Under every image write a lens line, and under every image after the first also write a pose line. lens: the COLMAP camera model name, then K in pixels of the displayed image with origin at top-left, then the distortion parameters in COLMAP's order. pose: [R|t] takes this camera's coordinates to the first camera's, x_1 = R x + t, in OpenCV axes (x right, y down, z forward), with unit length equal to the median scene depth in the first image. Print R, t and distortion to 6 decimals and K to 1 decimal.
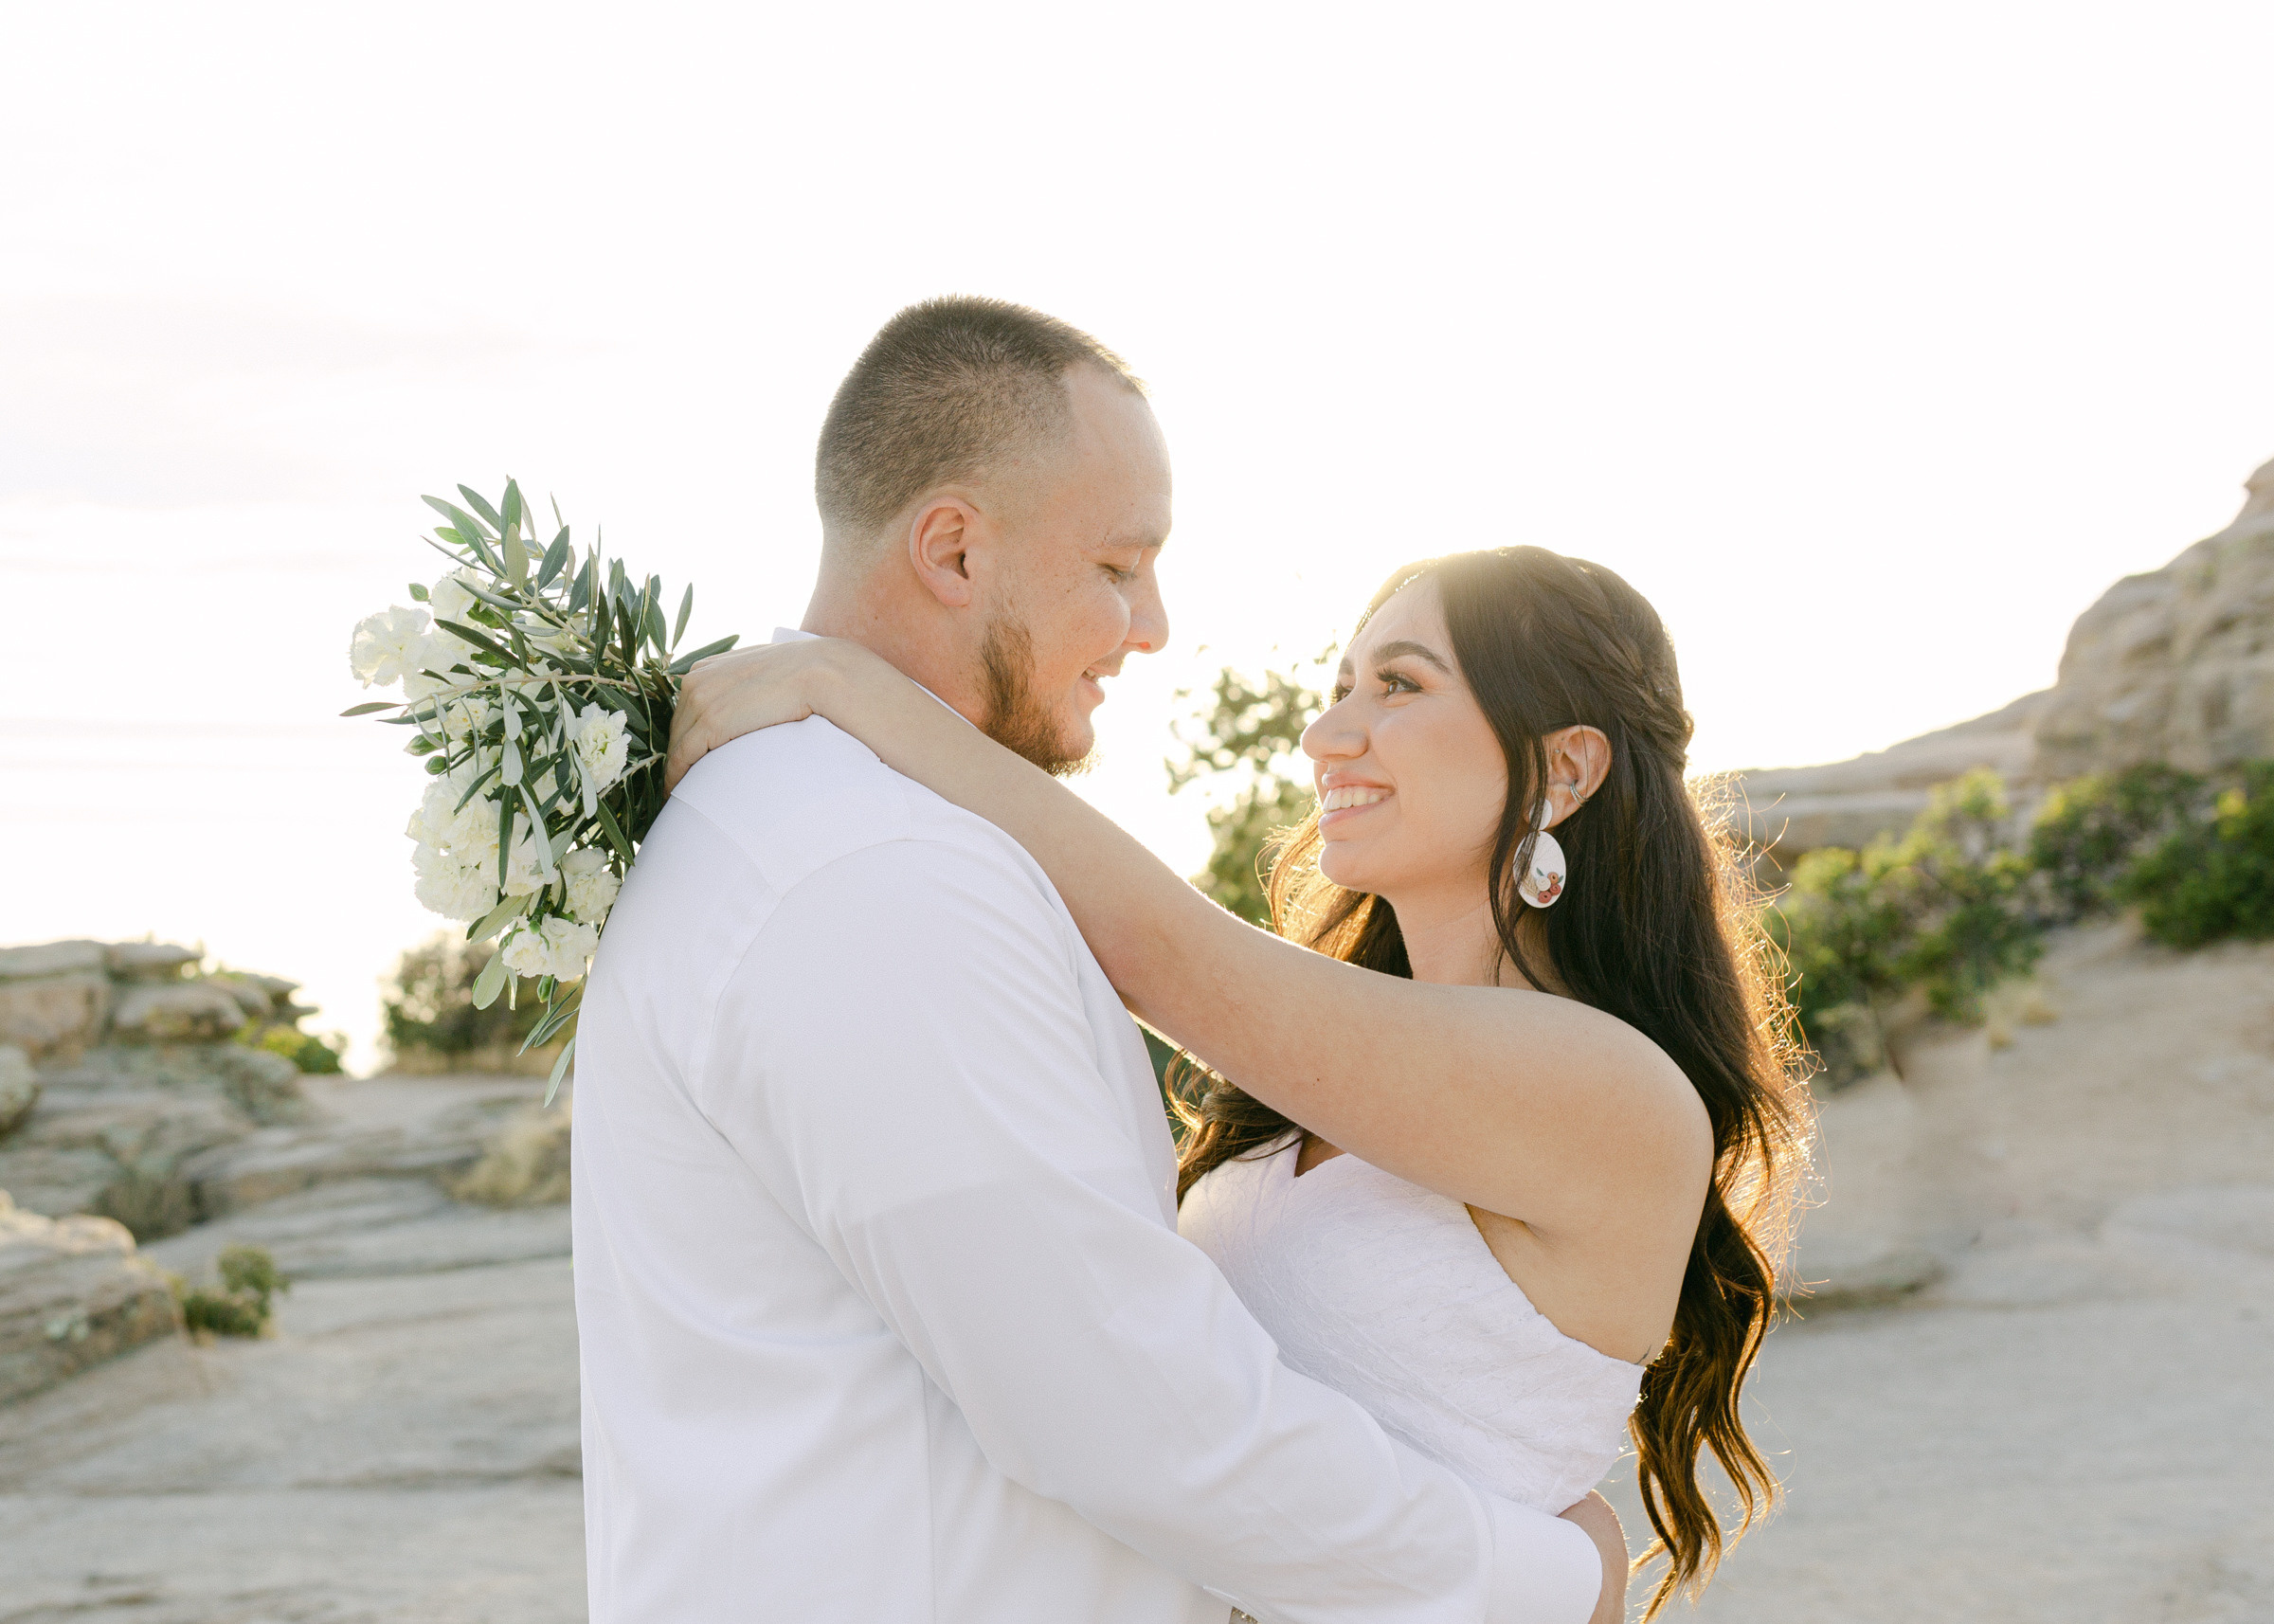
lens RADIAL K [[2872.3, 0, 797.1], [0, 2872.3, 683.1], [0, 0, 1]] dist [0.008860, 0.004380]
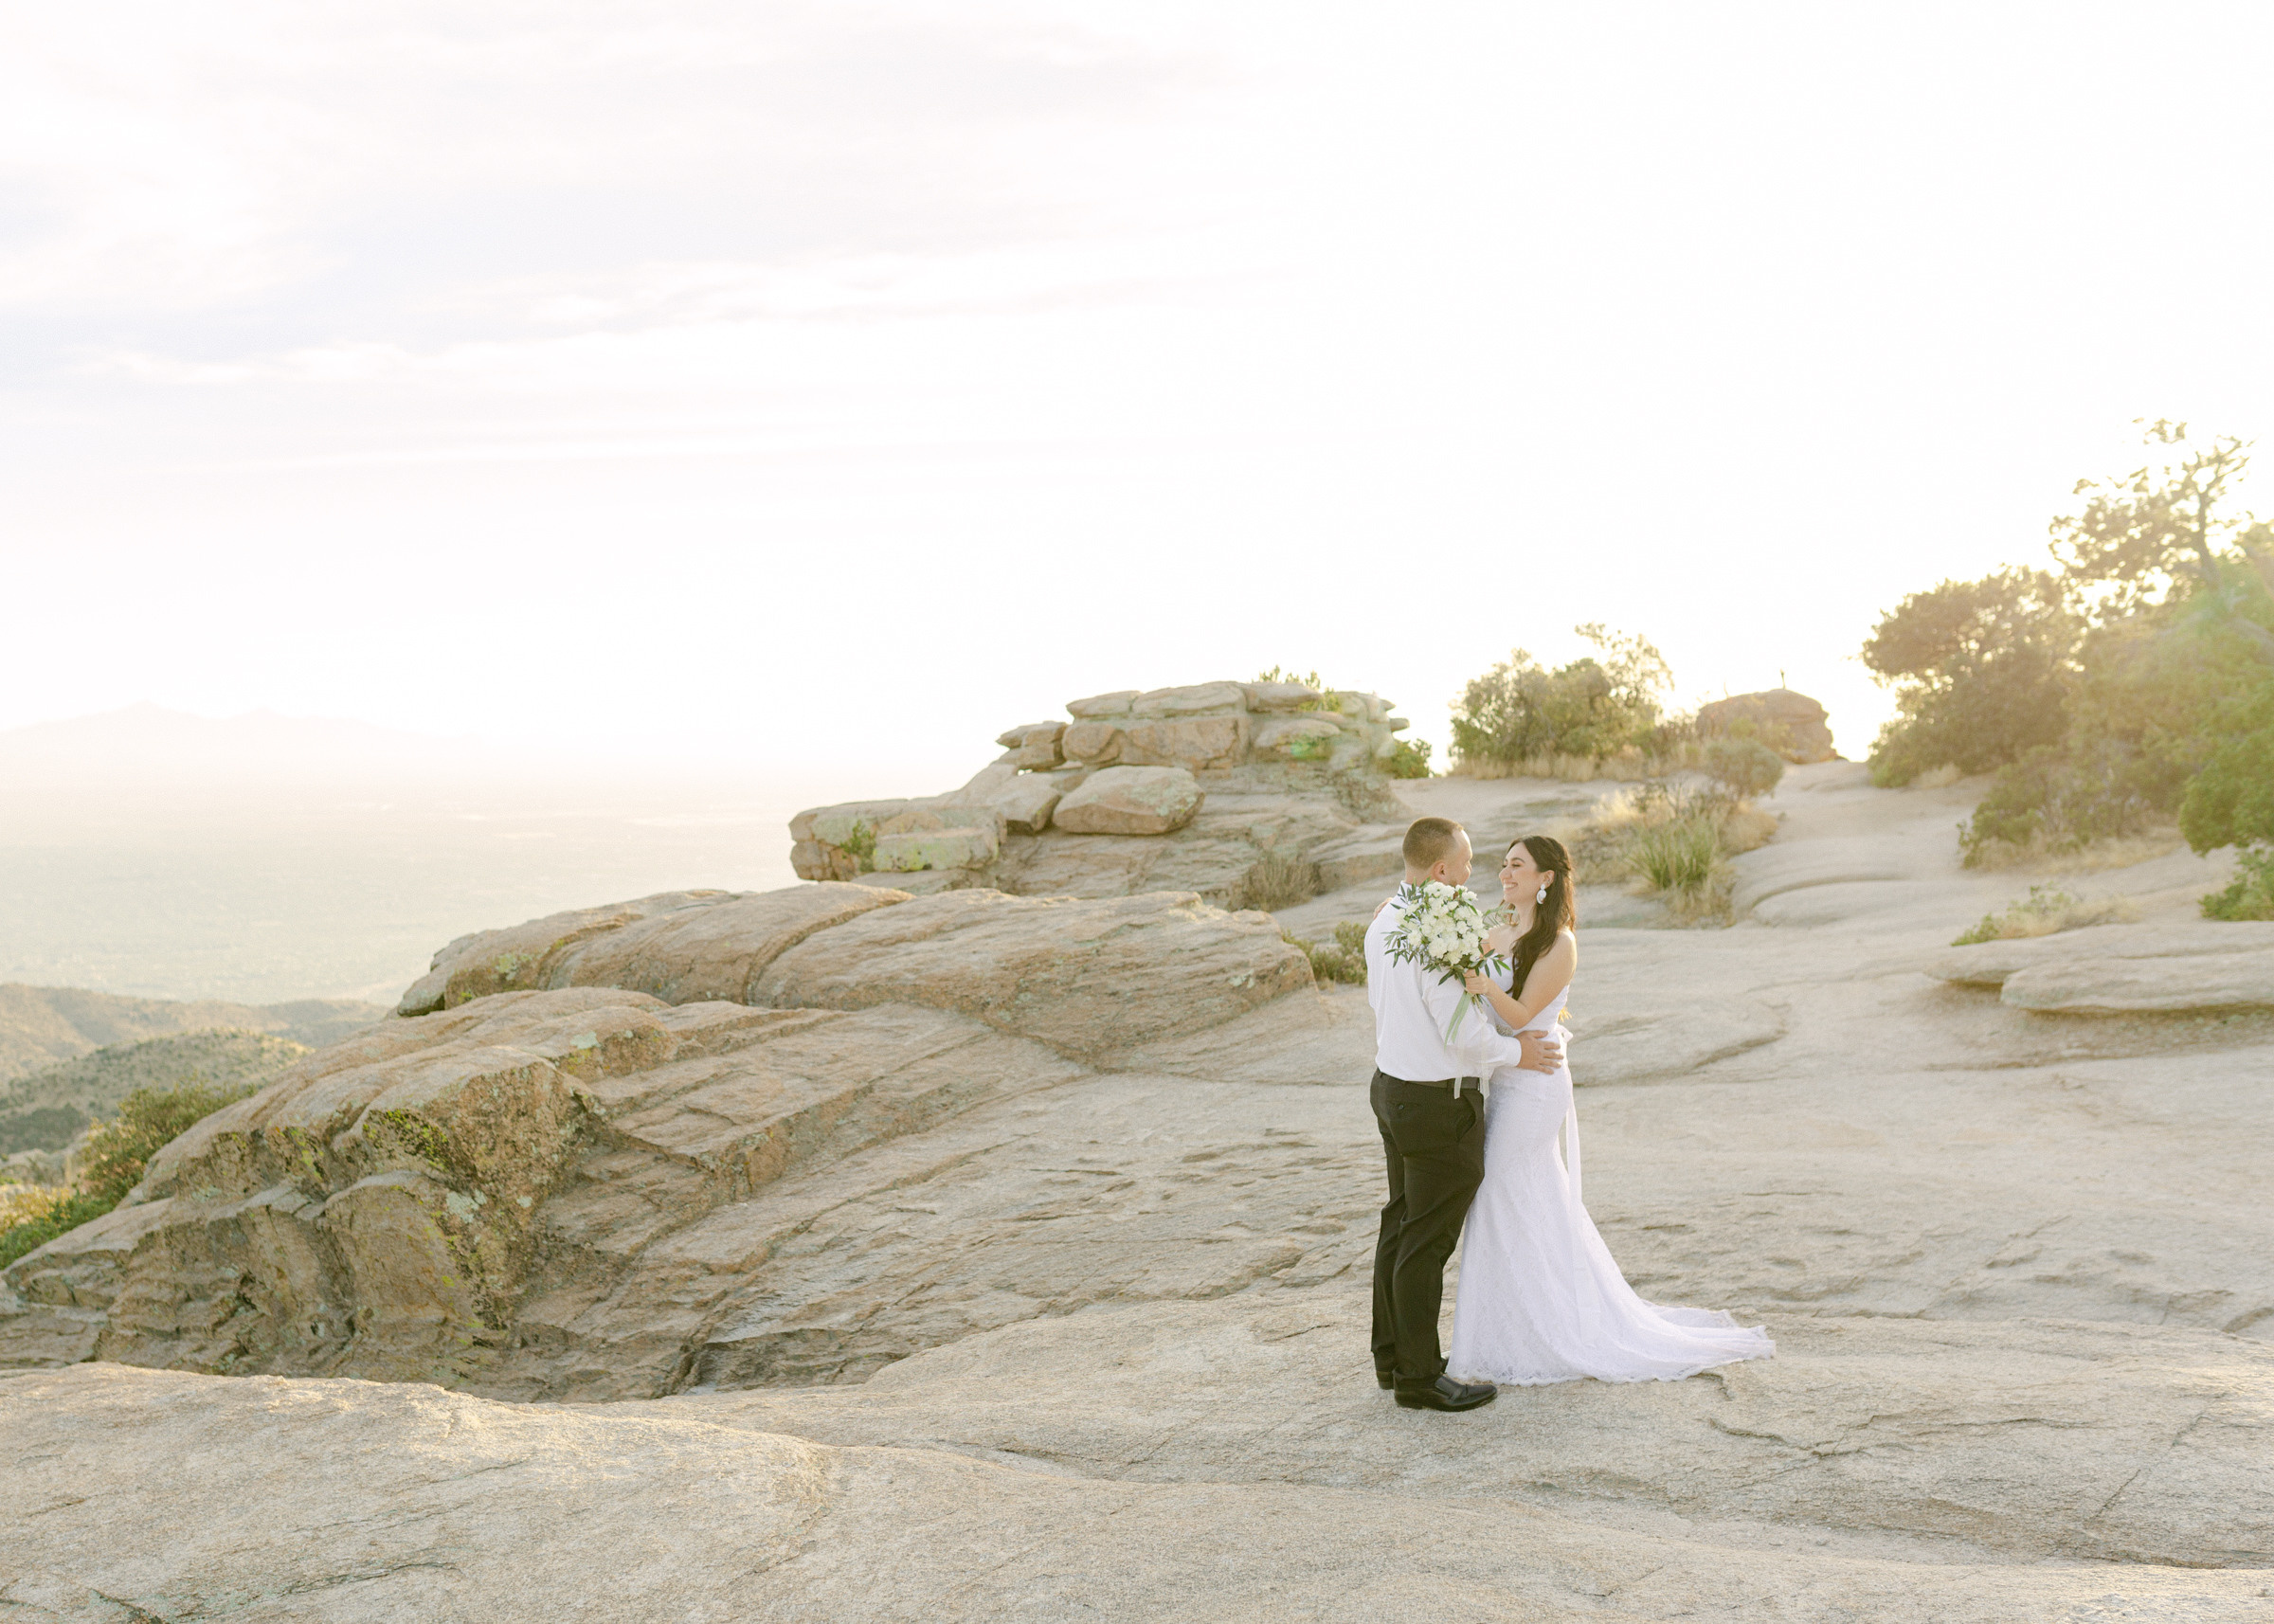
lens RADIAL K [[2478.4, 0, 947.9], [0, 2478.4, 877.5], [0, 0, 1]] dist [-0.004302, 0.008184]
pose [[0.939951, 0.013547, -0.341039, 0.029455], [0.051650, 0.982059, 0.181365, -0.044260], [0.337378, -0.188089, 0.922388, -0.153548]]
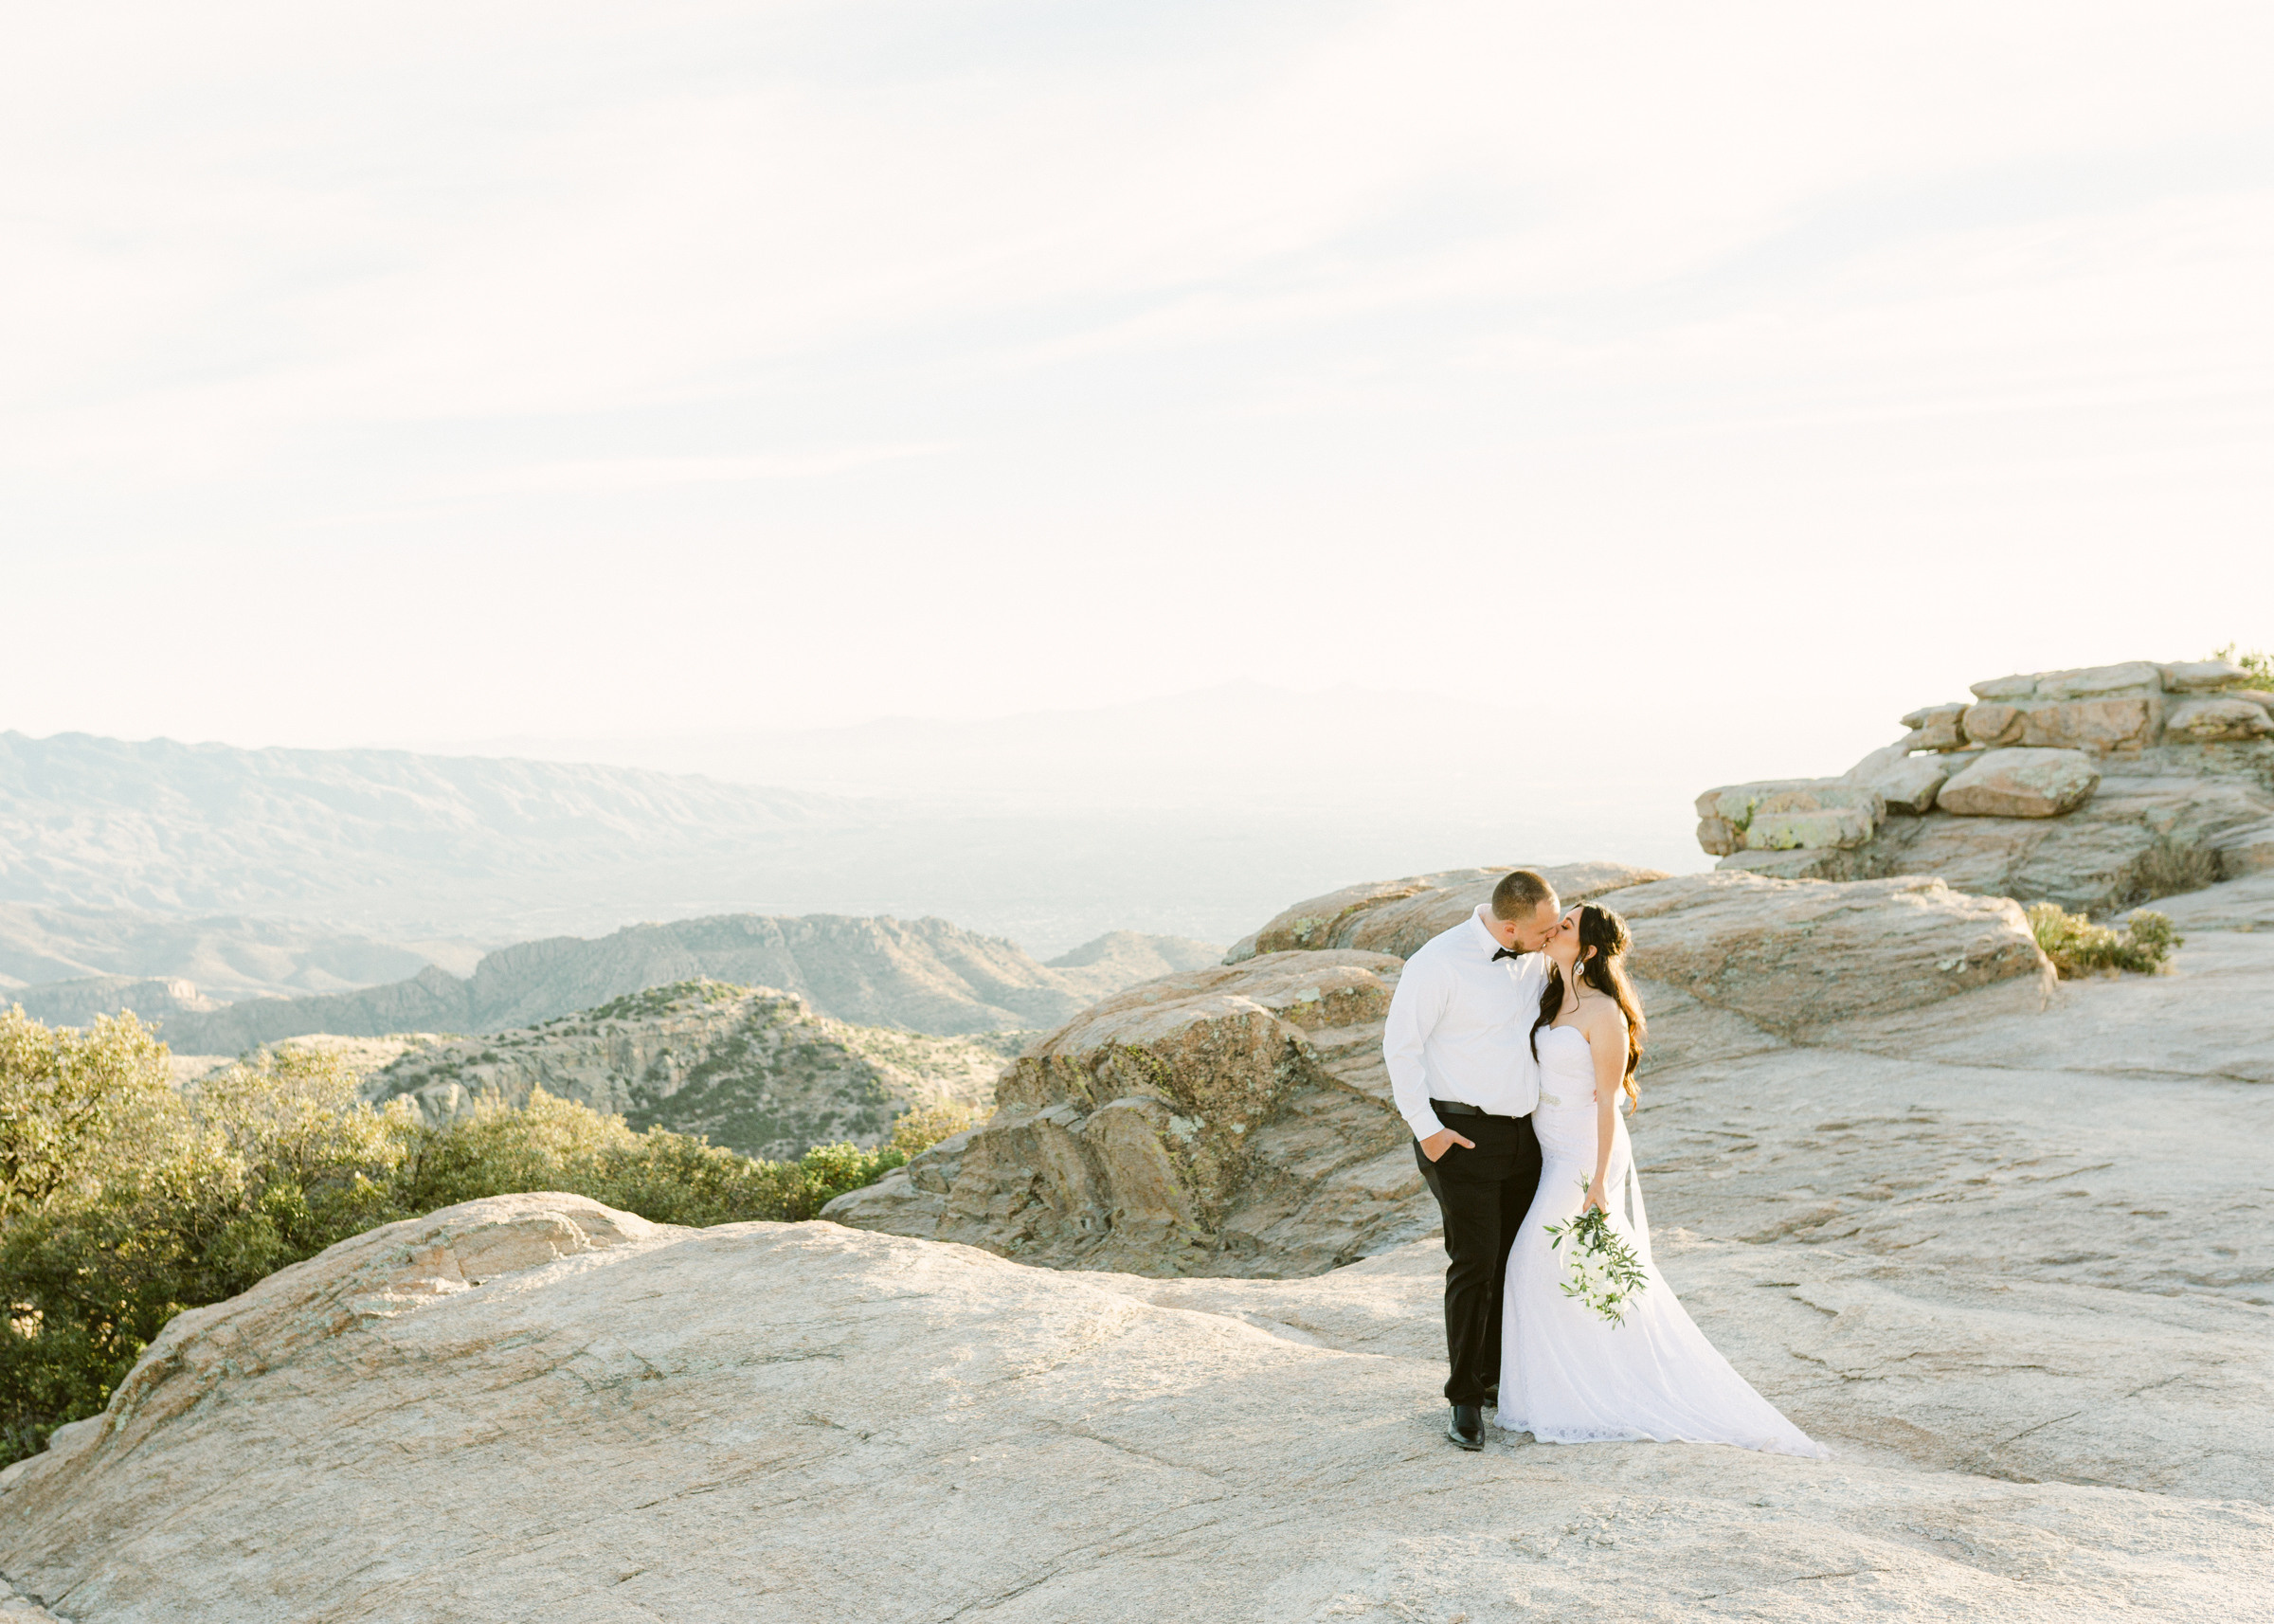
lens RADIAL K [[2371.3, 0, 1015.8], [0, 2371.3, 835.3], [0, 0, 1]] dist [0.004326, -0.002728]
pose [[0.724846, 0.026022, -0.688419, 0.145618], [0.103604, 0.983804, 0.146275, -0.052057], [0.681076, -0.177350, 0.710410, -0.160595]]
